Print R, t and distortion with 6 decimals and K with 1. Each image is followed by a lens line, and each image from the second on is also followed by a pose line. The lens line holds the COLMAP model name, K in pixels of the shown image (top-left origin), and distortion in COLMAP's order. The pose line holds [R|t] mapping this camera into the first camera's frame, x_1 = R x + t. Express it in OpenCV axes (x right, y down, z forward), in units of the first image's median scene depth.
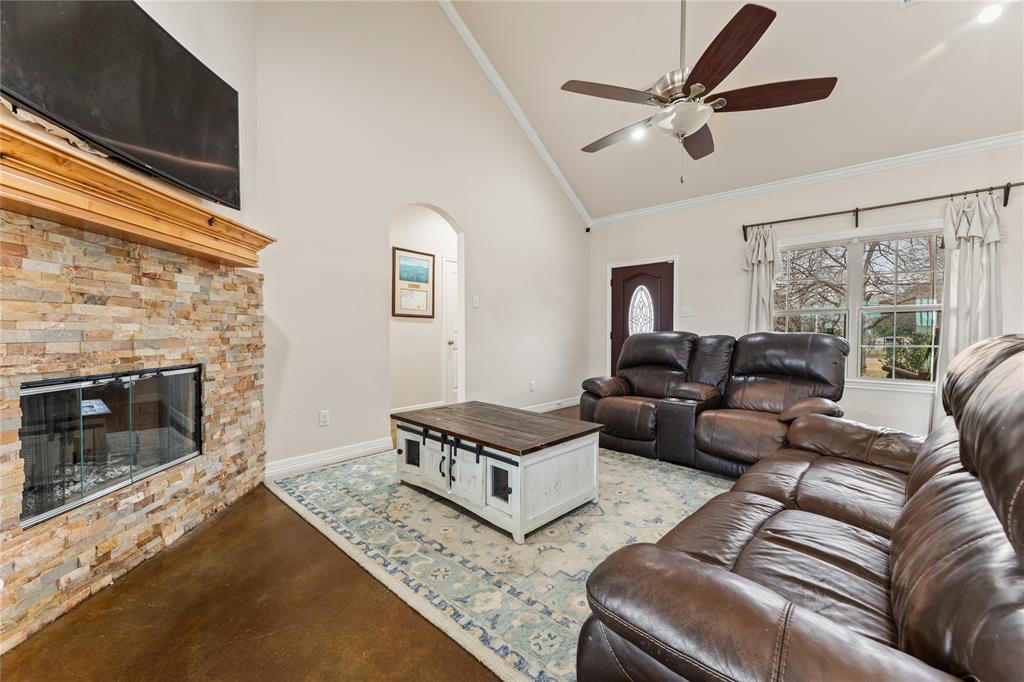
lens RADIAL K [[405.9, 0, 513.7], [0, 405.9, 343.2], [0, 0, 1]] dist [-0.001568, -0.000412]
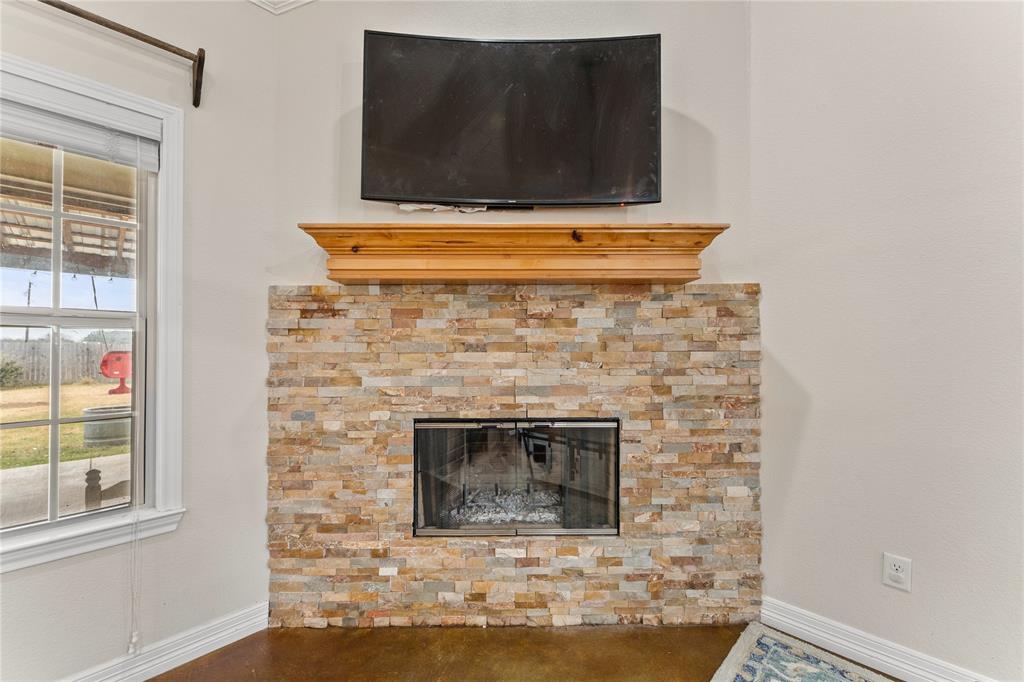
lens RADIAL K [[416.0, 0, 507.6], [0, 416.0, 342.1], [0, 0, 1]] dist [-0.001621, -0.000158]
pose [[-0.052182, -0.017317, -0.998487, 0.040973], [-0.025538, 0.999546, -0.016000, -0.080158], [0.998311, 0.024664, -0.052600, 0.864240]]
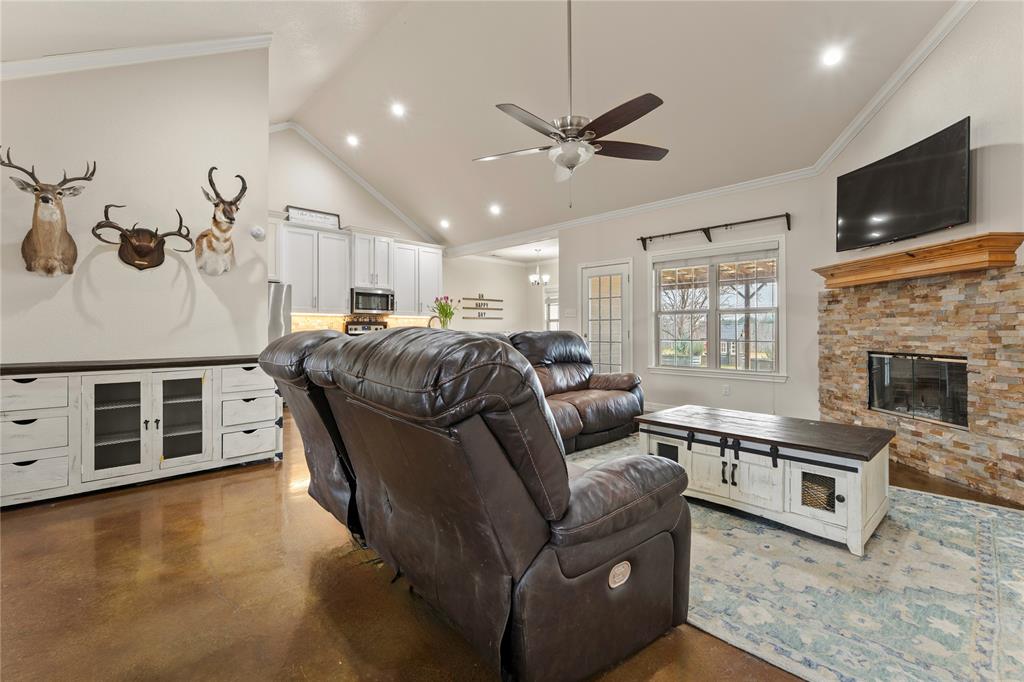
lens RADIAL K [[450.7, 0, 514.1], [0, 450.7, 328.2], [0, 0, 1]] dist [-0.001496, 0.000012]
pose [[-0.998046, -0.002100, 0.062446, 0.539396], [-0.000686, 0.999743, 0.022667, -0.069790], [-0.062478, 0.022580, -0.997791, 2.553157]]
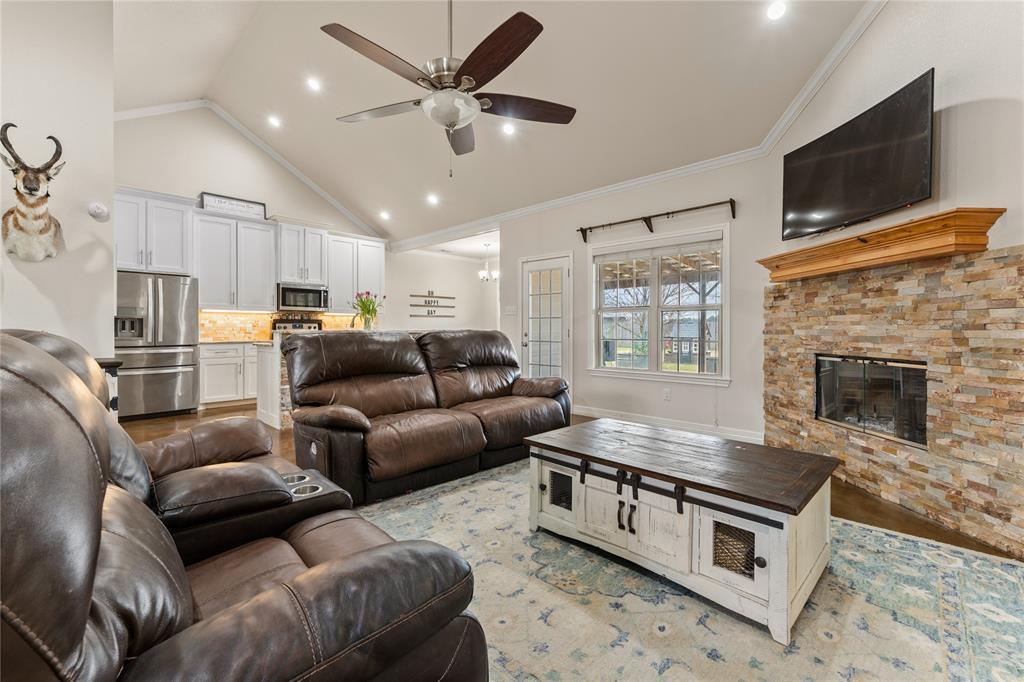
lens RADIAL K [[432.9, 0, 511.3], [0, 432.9, 331.6], [0, 0, 1]] dist [-0.001107, -0.000403]
pose [[-0.999573, -0.003367, 0.029041, 0.258767], [-0.002368, 0.999406, 0.034377, -0.063891], [-0.029139, 0.034293, -0.998987, 2.211788]]
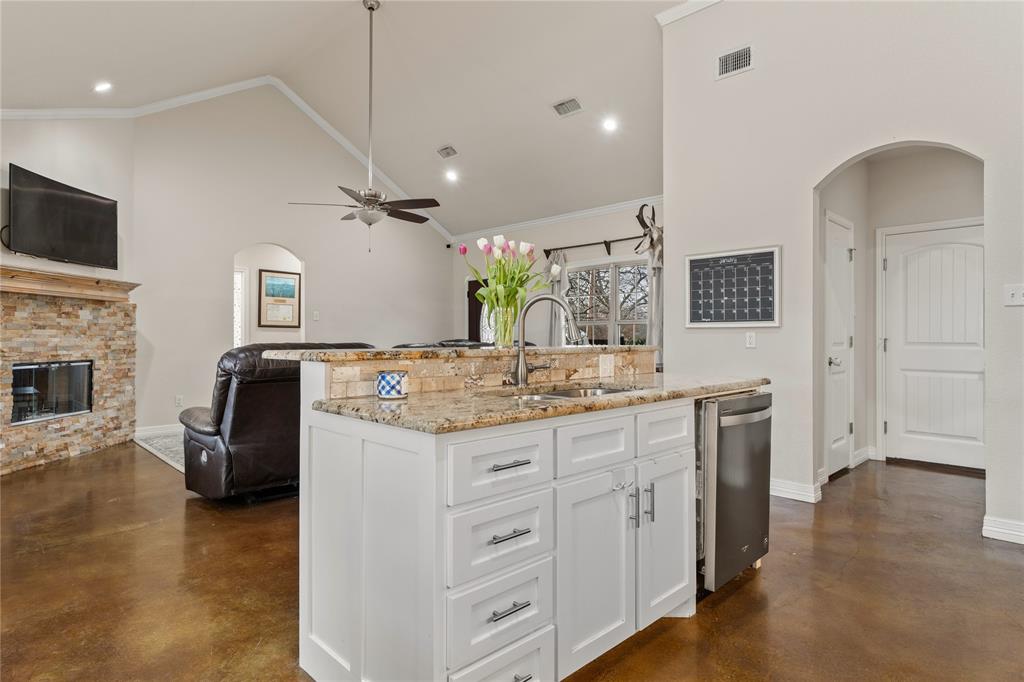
lens RADIAL K [[562.0, 0, 511.0], [0, 562.0, 335.1], [0, 0, 1]] dist [-0.000415, 0.001086]
pose [[0.998197, -0.002167, -0.059981, 1.226162], [0.000296, 0.999514, -0.031183, 0.020886], [0.060019, 0.031109, 0.997712, -1.369219]]
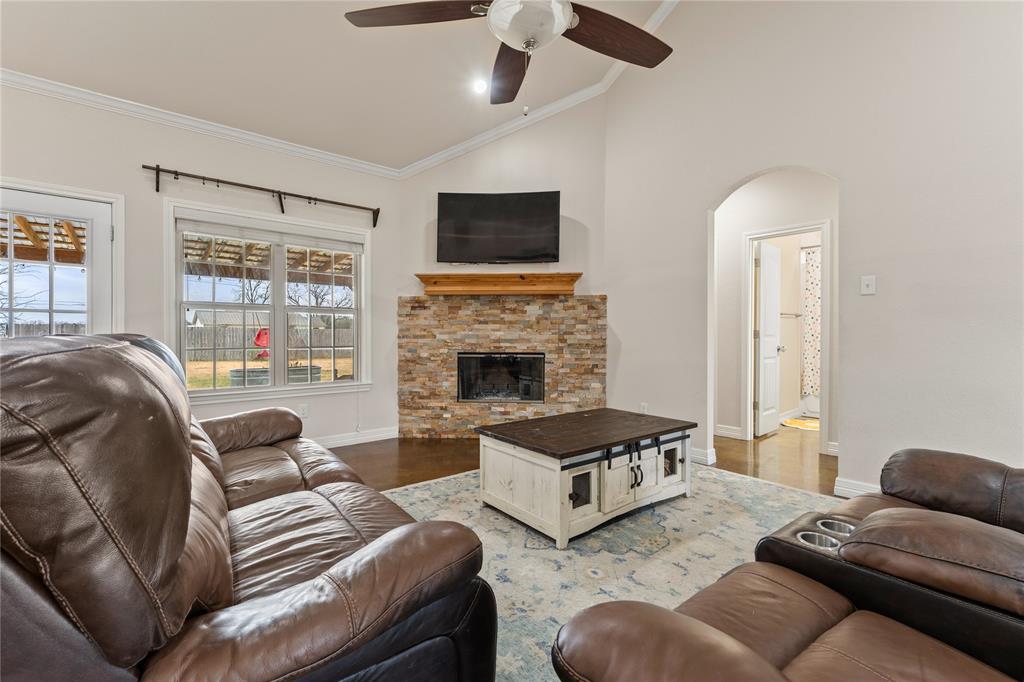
lens RADIAL K [[438.3, 0, 512.0], [0, 438.3, 341.0], [0, 0, 1]] dist [-0.002363, -0.000238]
pose [[-0.140745, 0.010520, -0.989990, 1.237500], [-0.030626, 0.999419, 0.014974, -0.029003], [0.989572, 0.032427, -0.140341, 1.182112]]
